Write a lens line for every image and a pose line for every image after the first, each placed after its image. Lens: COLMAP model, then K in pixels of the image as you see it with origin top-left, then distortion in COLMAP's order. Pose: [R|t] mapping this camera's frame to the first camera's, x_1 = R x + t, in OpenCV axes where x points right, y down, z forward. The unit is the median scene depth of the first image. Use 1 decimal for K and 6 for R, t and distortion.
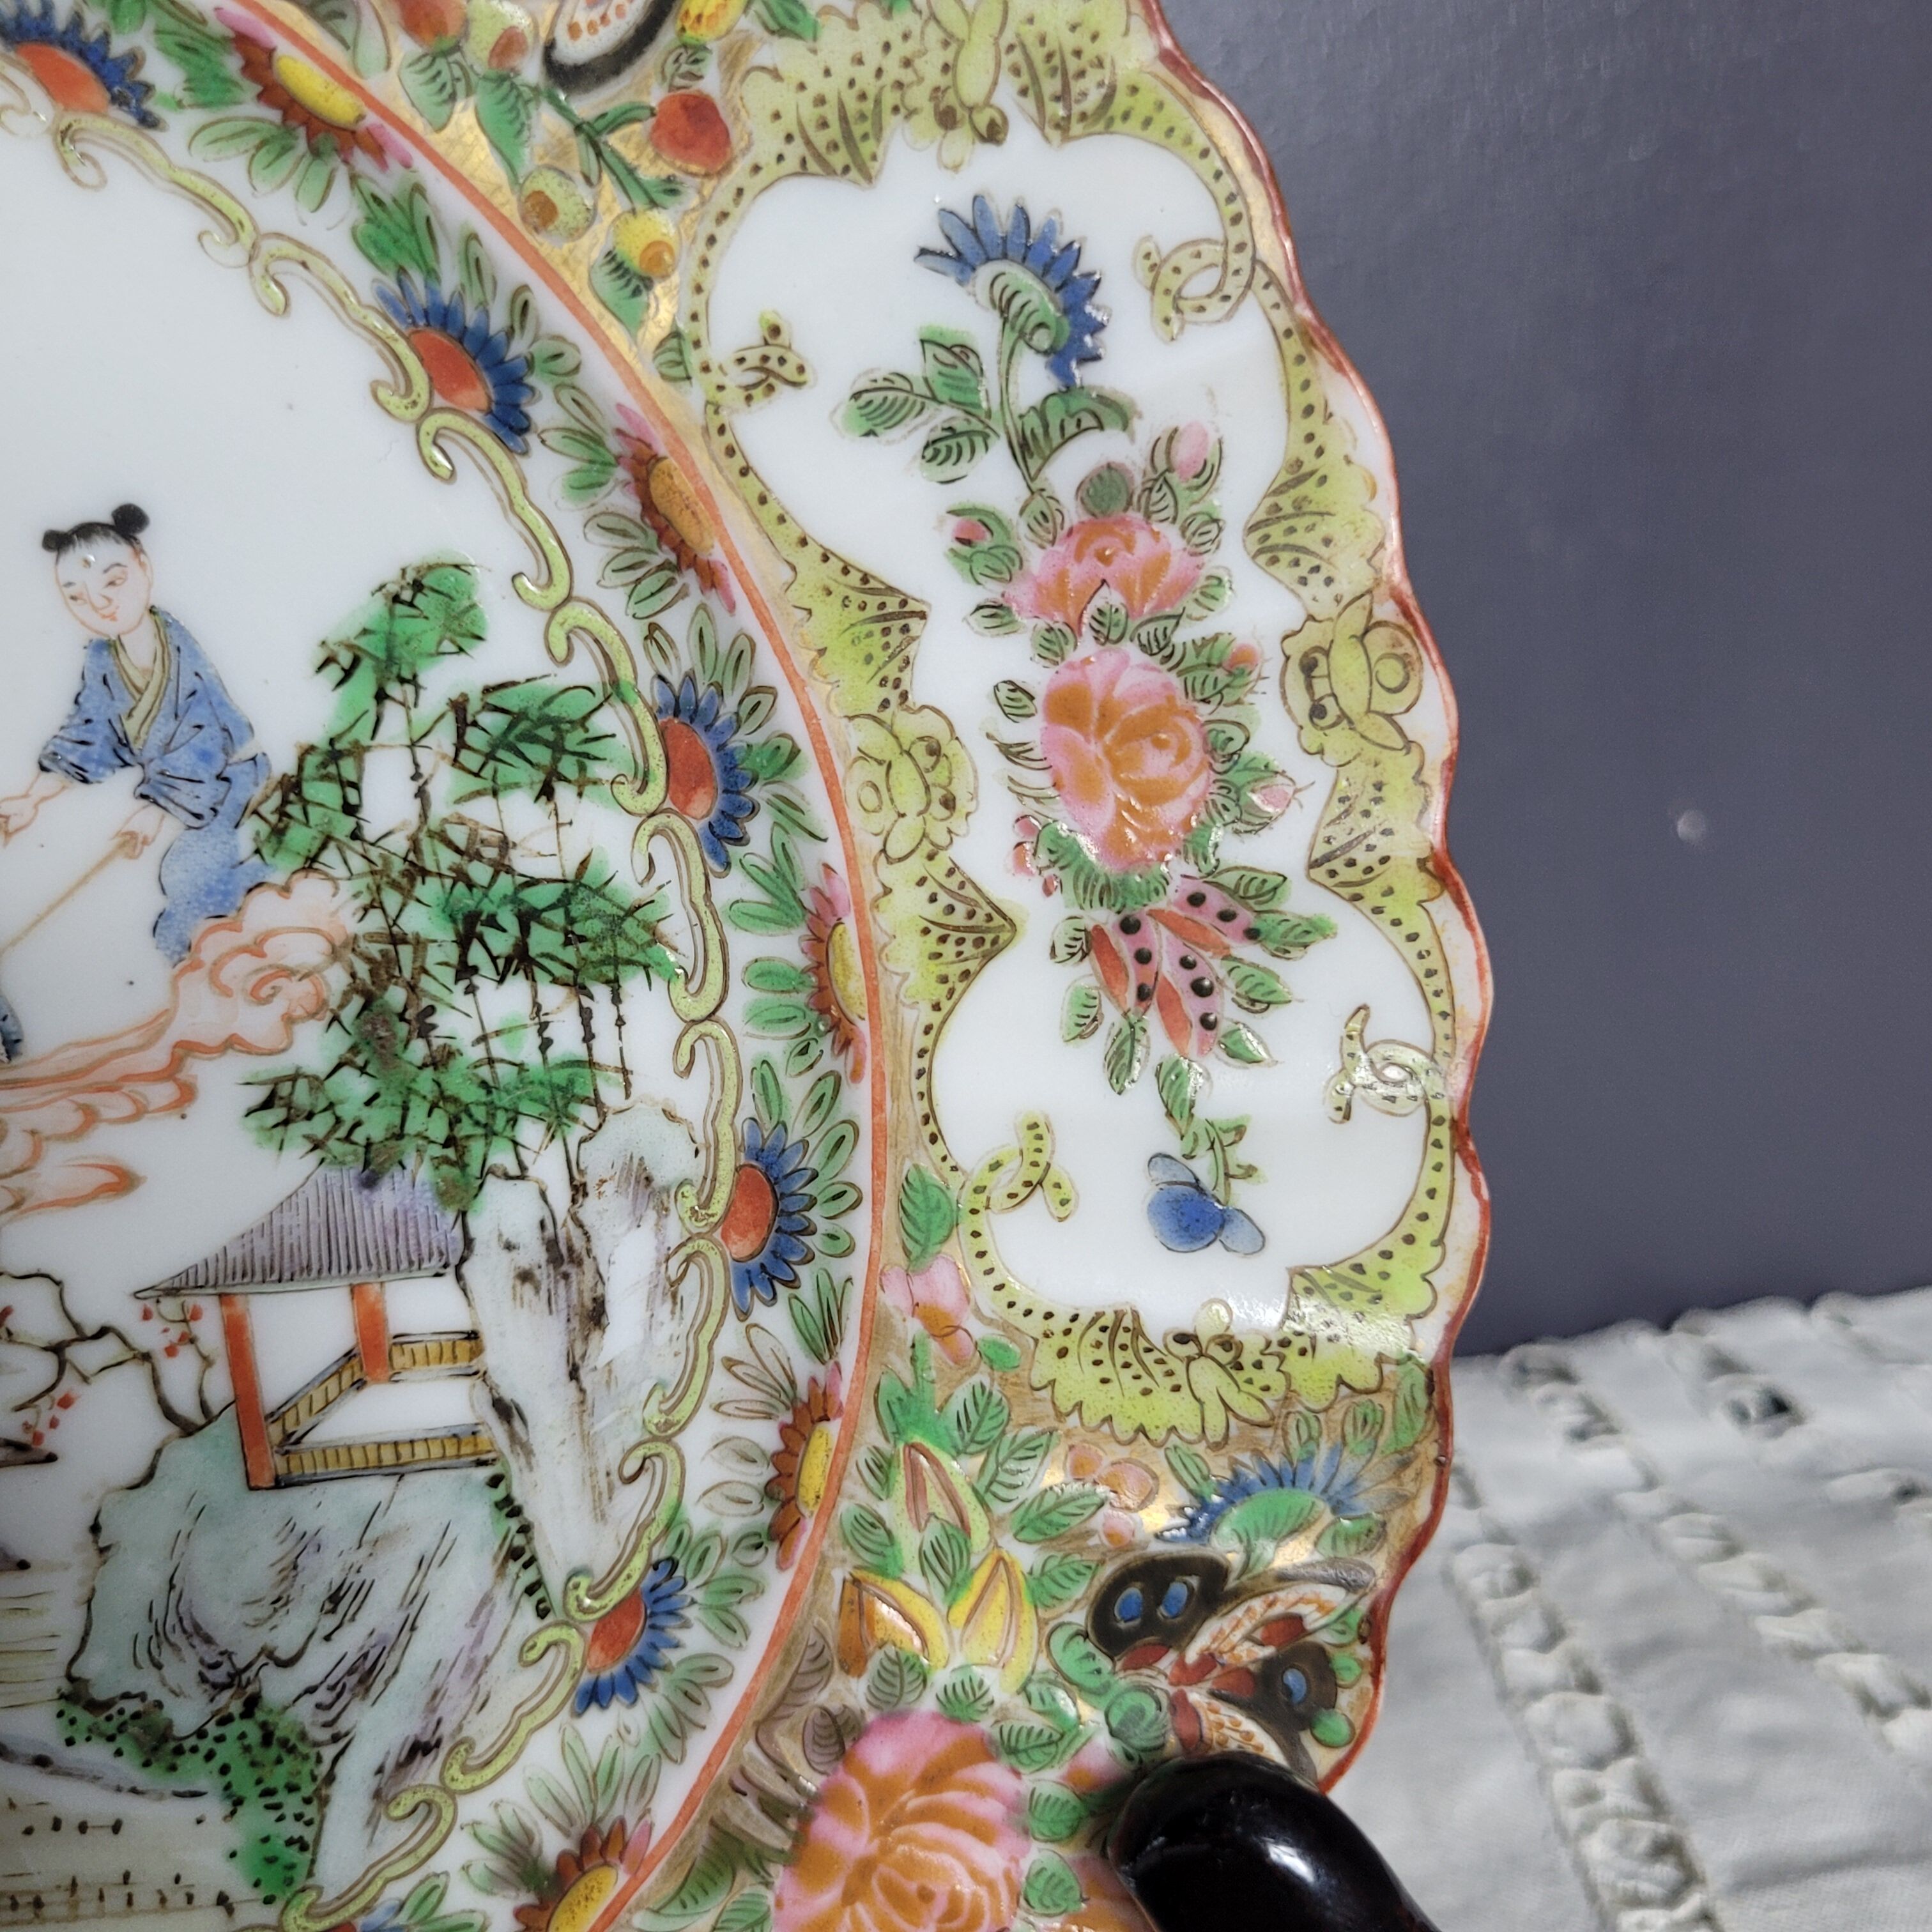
lens RADIAL K [[2176.0, 0, 955.4], [0, 2176.0, 969.3], [0, 0, 1]] dist [-0.048505, 0.049656]
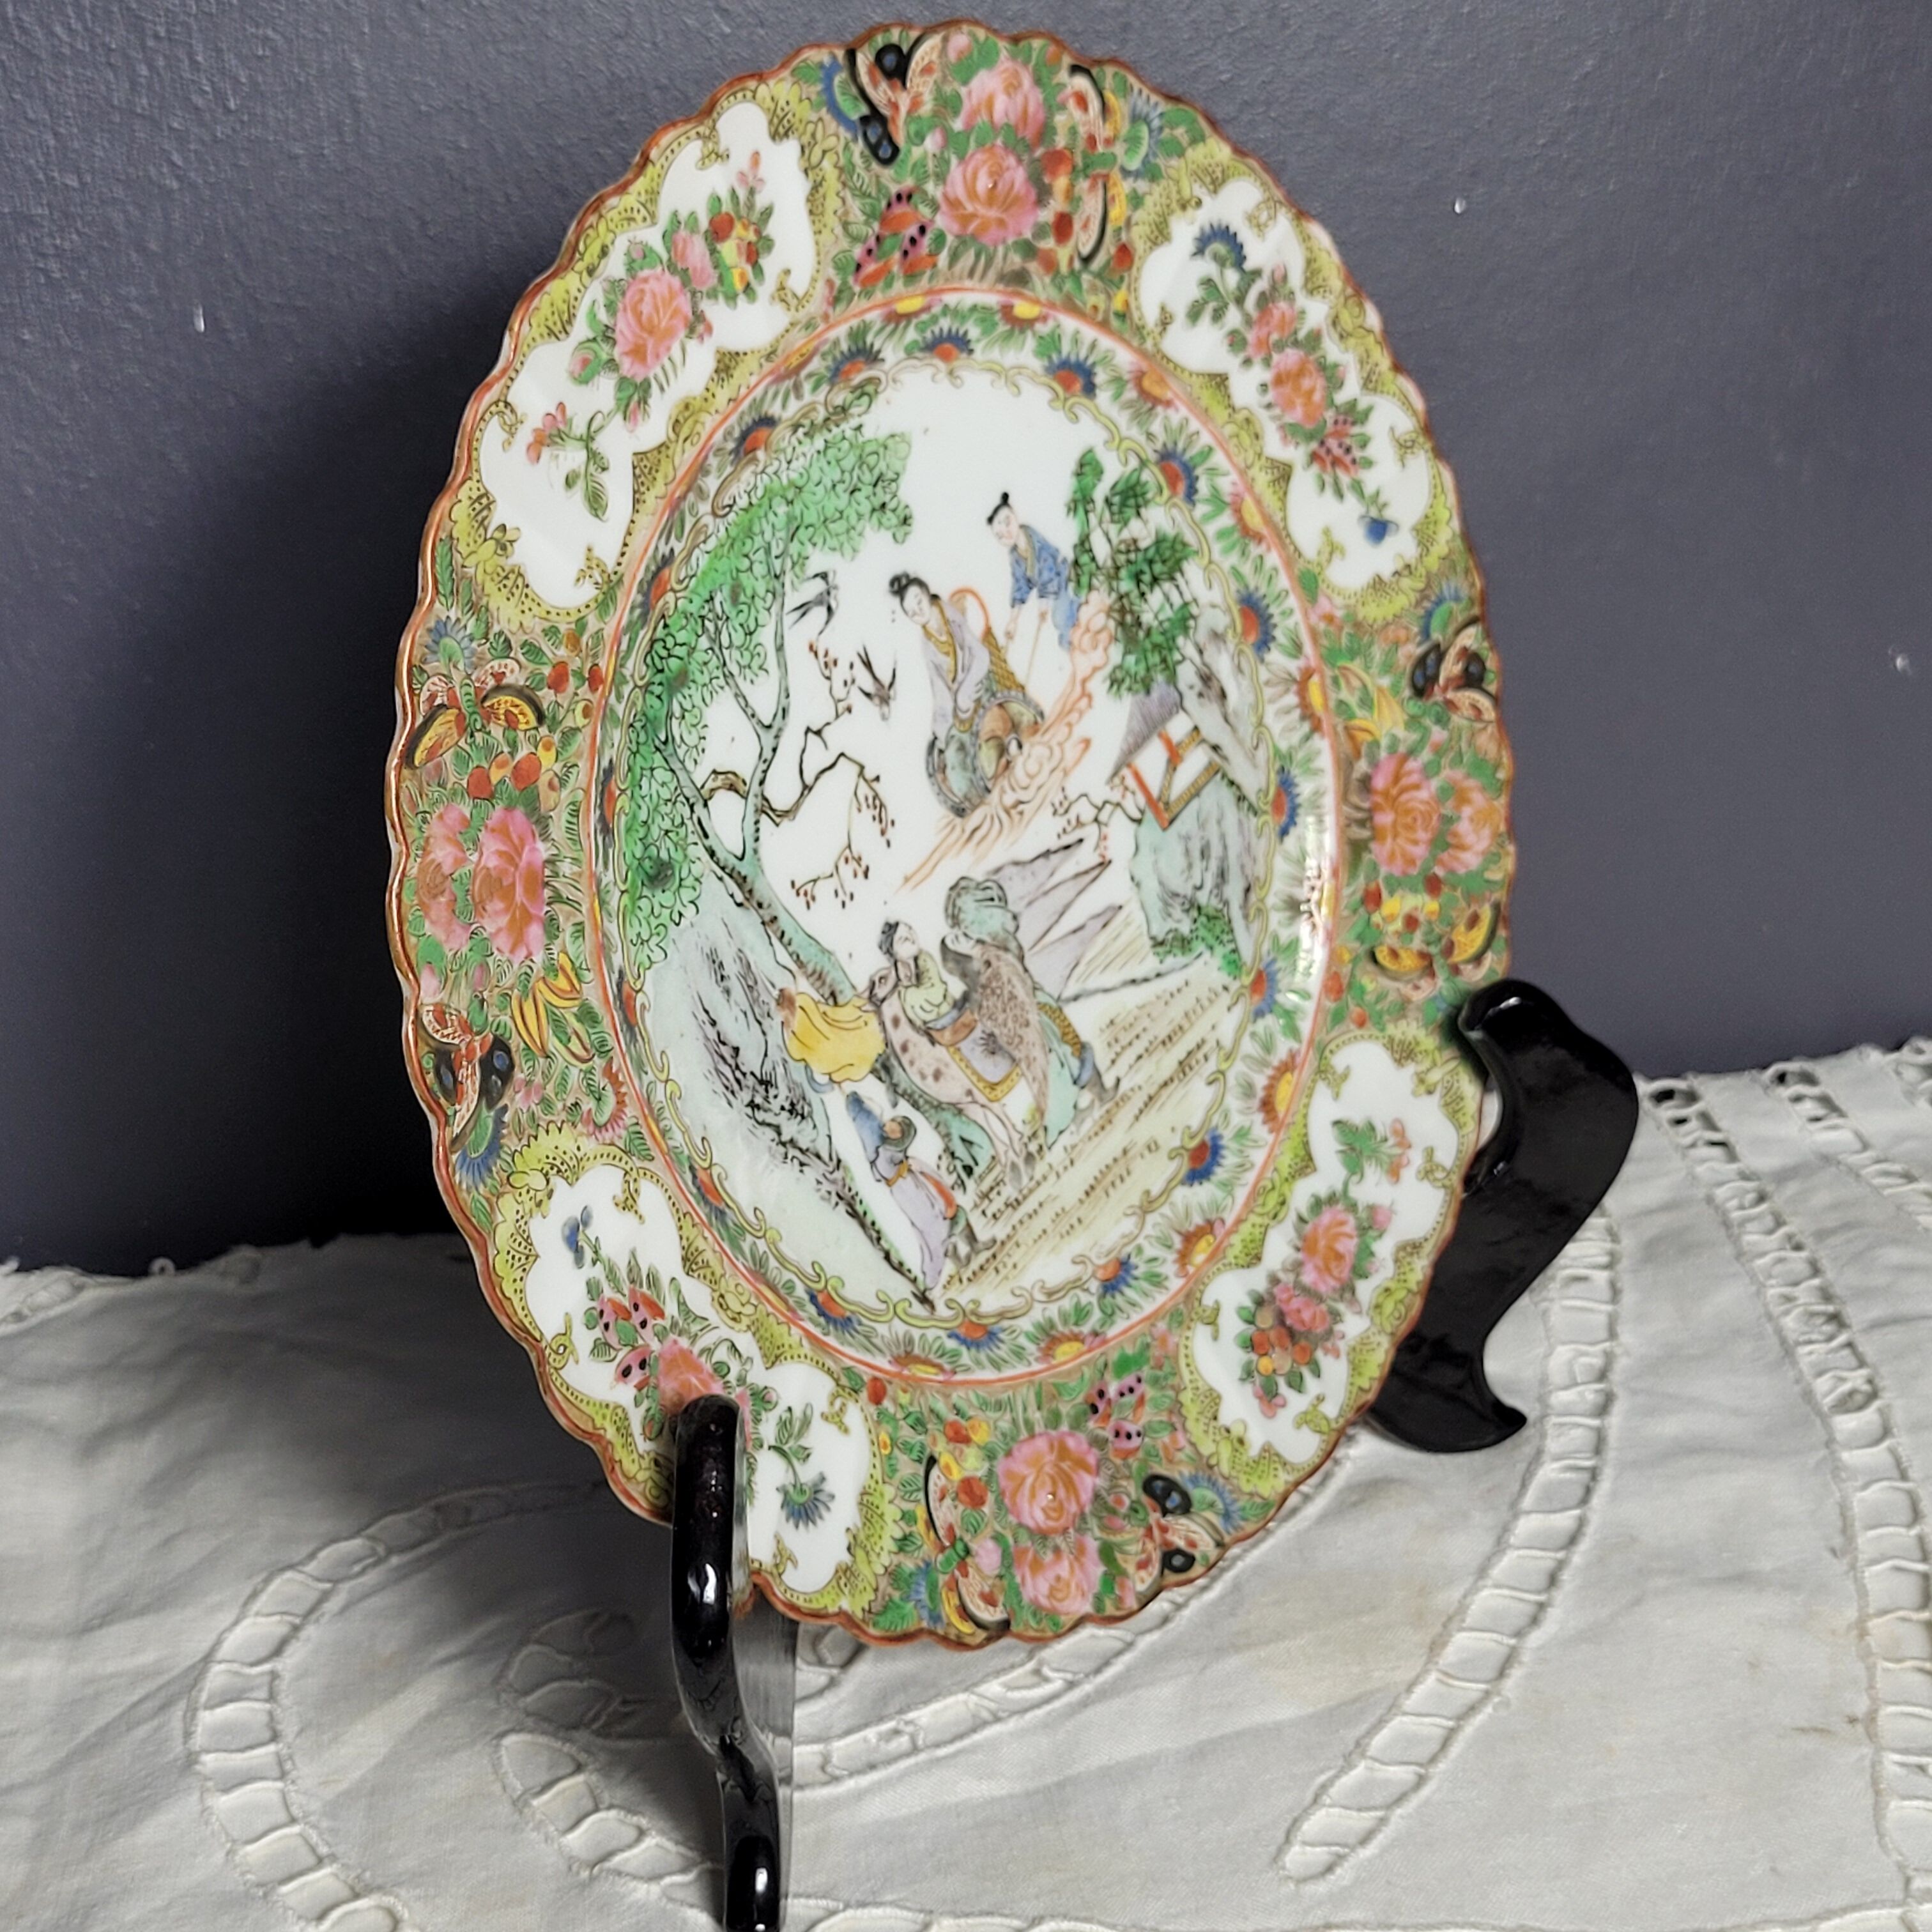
lens RADIAL K [[3459.6, 0, 964.2], [0, 3459.6, 926.6], [0, 0, 1]] dist [0.105519, -1.094984]
pose [[0.688966, -0.557094, 0.463651, -2.410382], [0.473082, 0.830289, 0.294643, -0.945569], [-0.549108, 0.016345, 0.835592, -2.173253]]
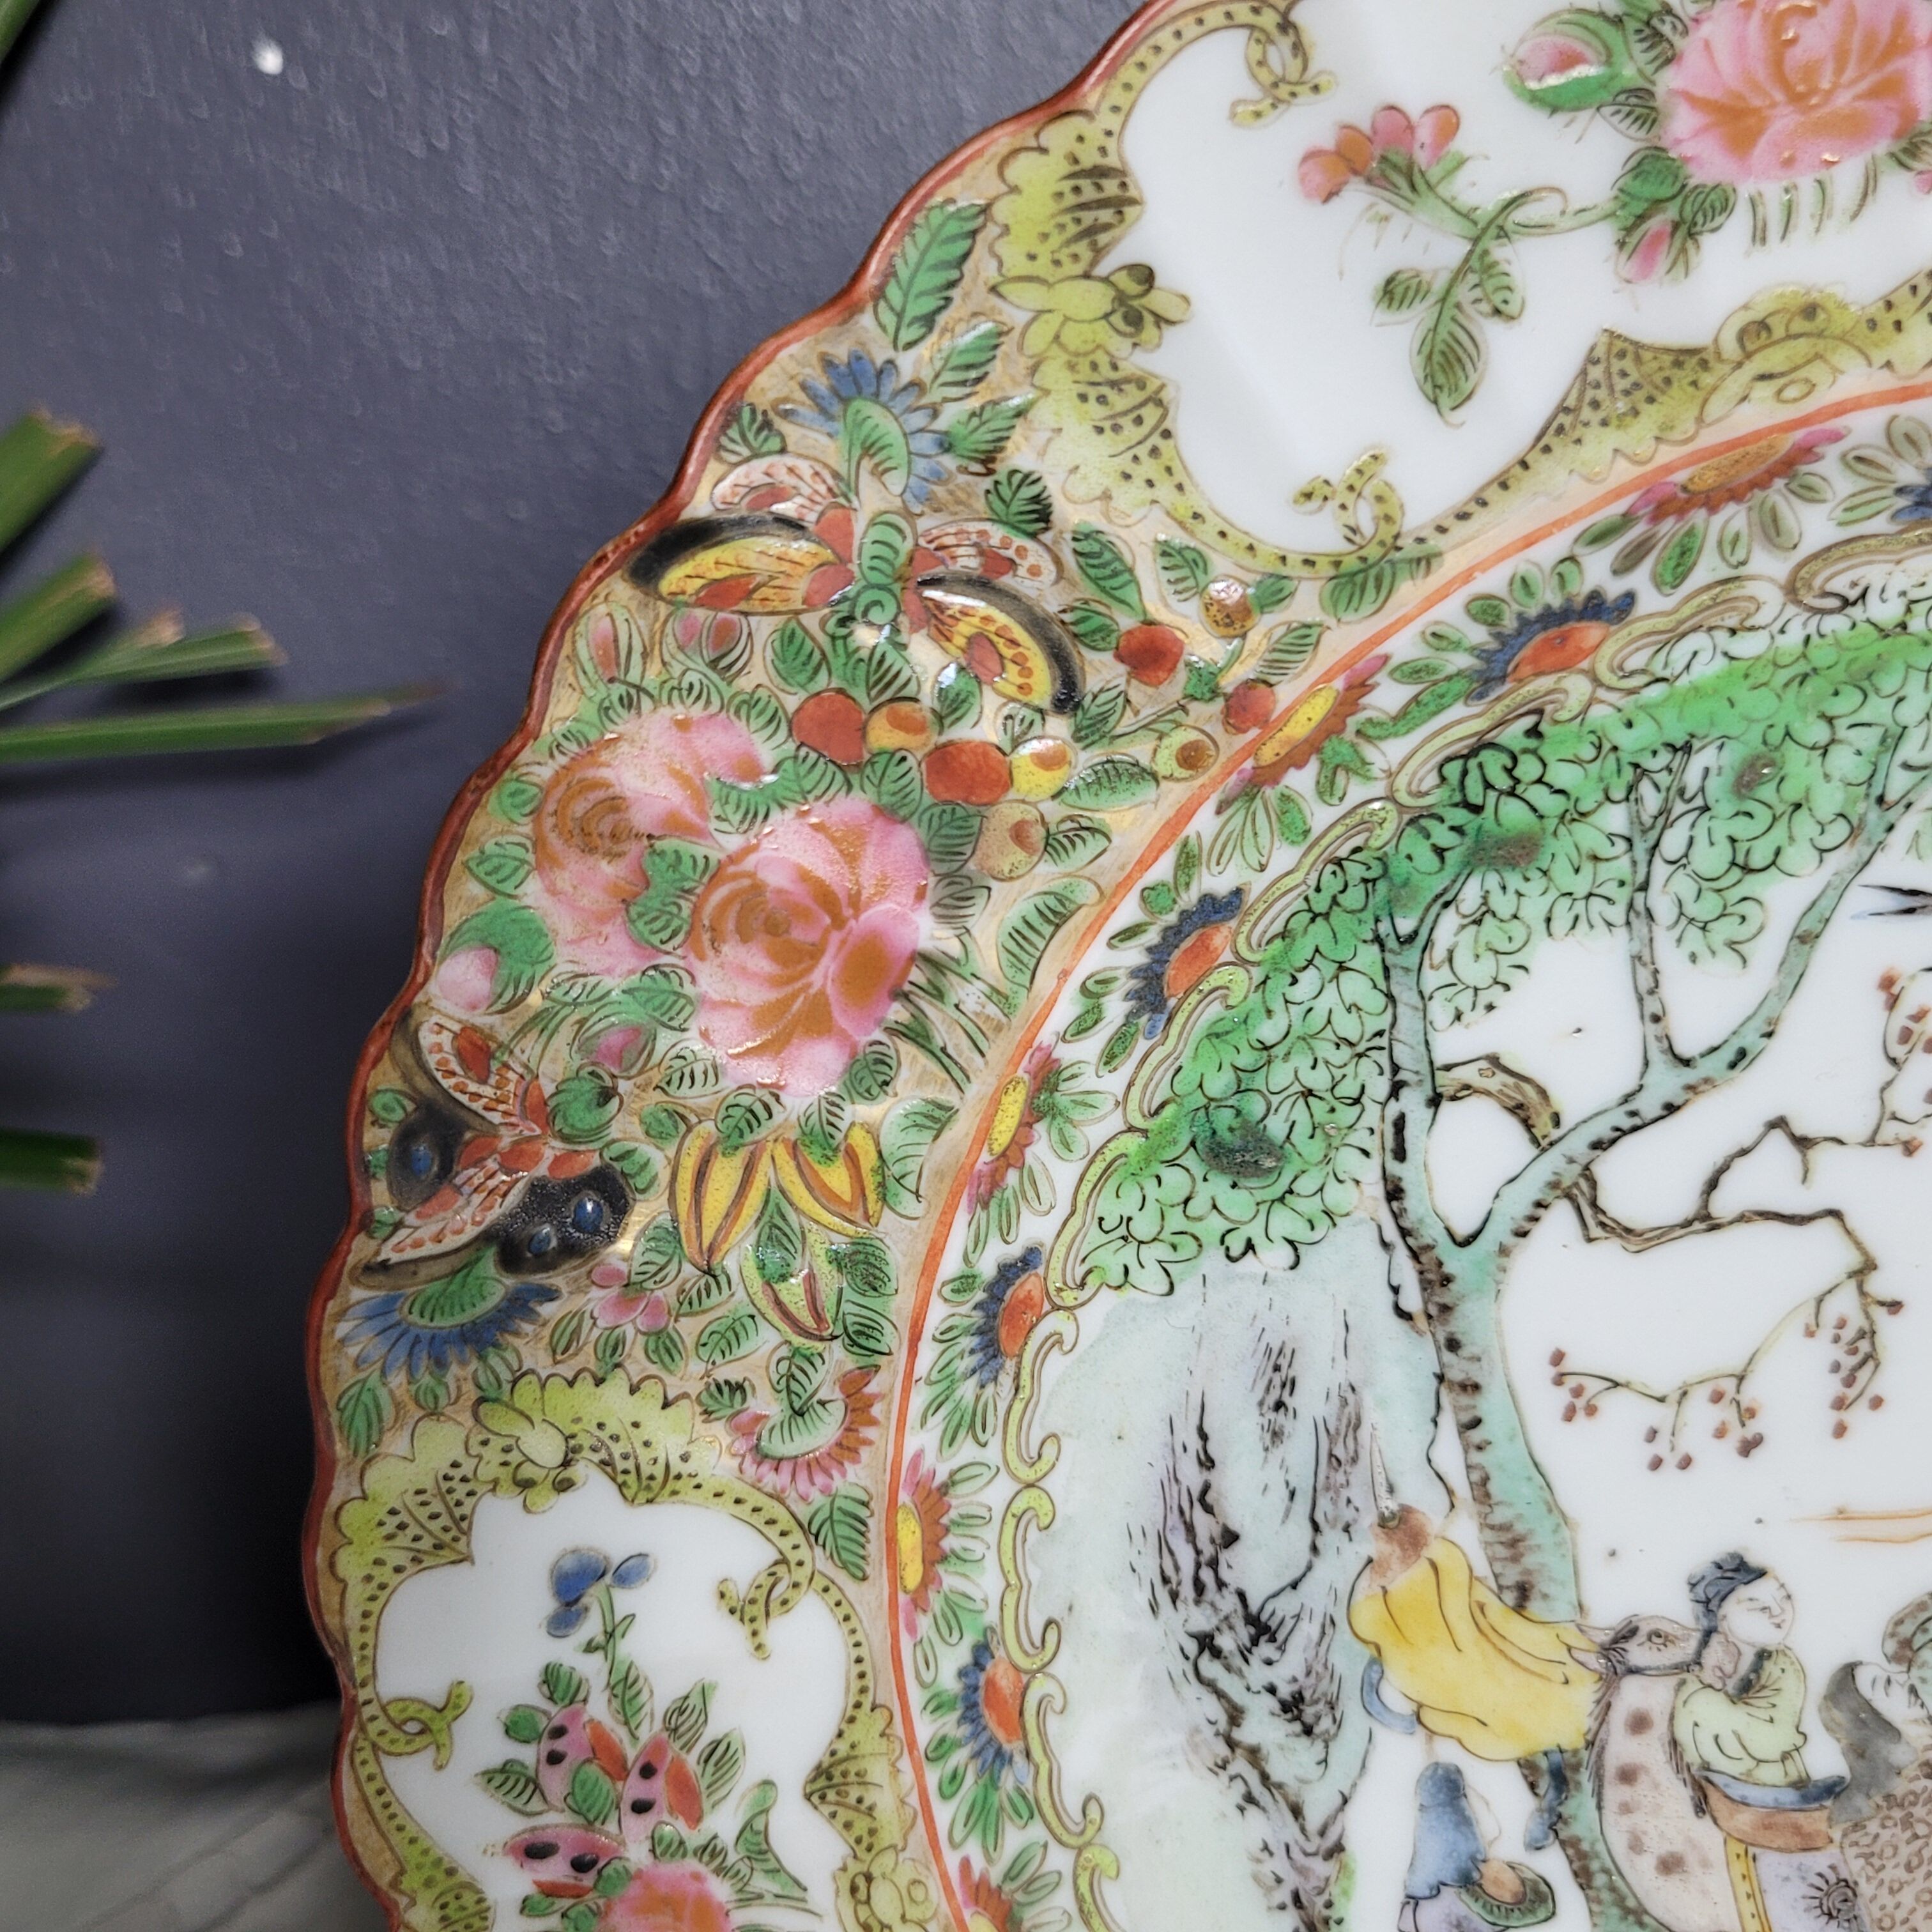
lens RADIAL K [[2212.1, 0, 970.2], [0, 2212.1, 988.9], [0, 0, 1]] dist [-0.032368, 0.033756]
pose [[0.974156, 0.004293, -0.225834, -0.890762], [0.010985, 0.997736, 0.066352, -0.277806], [0.225607, -0.067118, 0.971904, -0.235833]]
